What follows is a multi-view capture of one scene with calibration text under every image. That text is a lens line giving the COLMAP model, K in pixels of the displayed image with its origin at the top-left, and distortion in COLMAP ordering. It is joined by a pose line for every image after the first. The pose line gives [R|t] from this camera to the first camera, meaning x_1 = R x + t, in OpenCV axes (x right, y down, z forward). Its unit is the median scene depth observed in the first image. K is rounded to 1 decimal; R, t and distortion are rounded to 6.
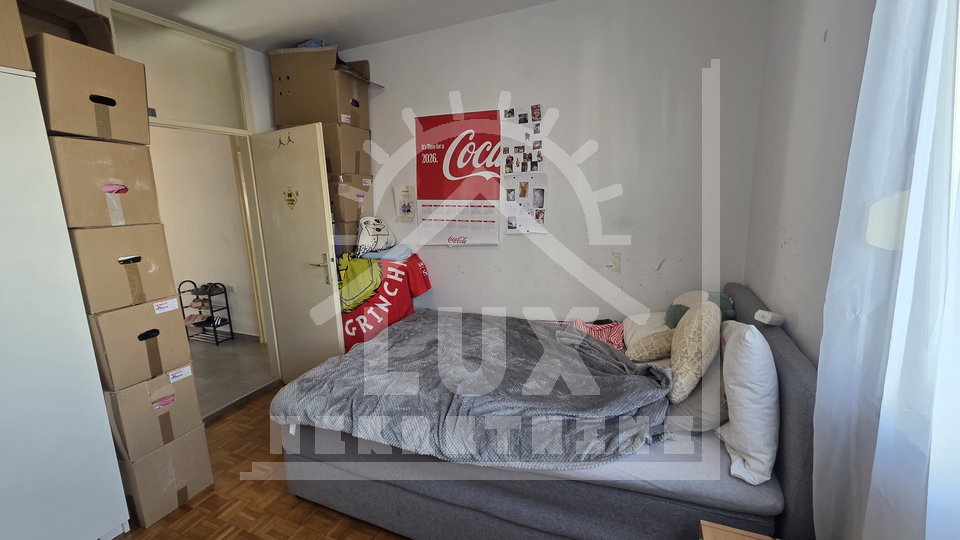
lens RADIAL K [[389.7, 0, 479.8], [0, 389.7, 266.2], [0, 0, 1]] dist [0.002245, -0.000619]
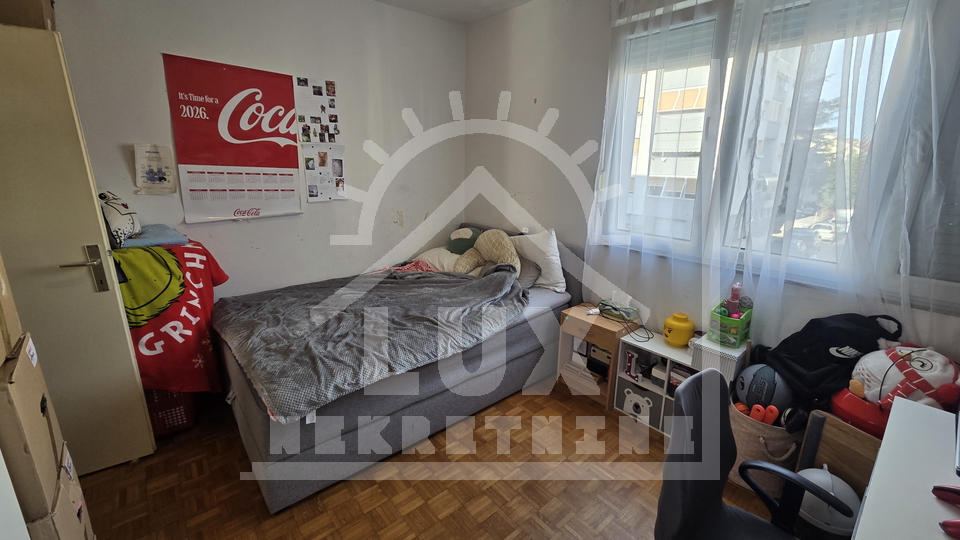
lens RADIAL K [[386.2, 0, 482.9], [0, 386.2, 264.1], [0, 0, 1]] dist [-0.000034, 0.000131]
pose [[0.448504, -0.185936, 0.874226, -0.657371], [0.127875, 0.981408, 0.143128, -0.009962], [-0.884586, 0.047598, 0.463942, 0.134043]]
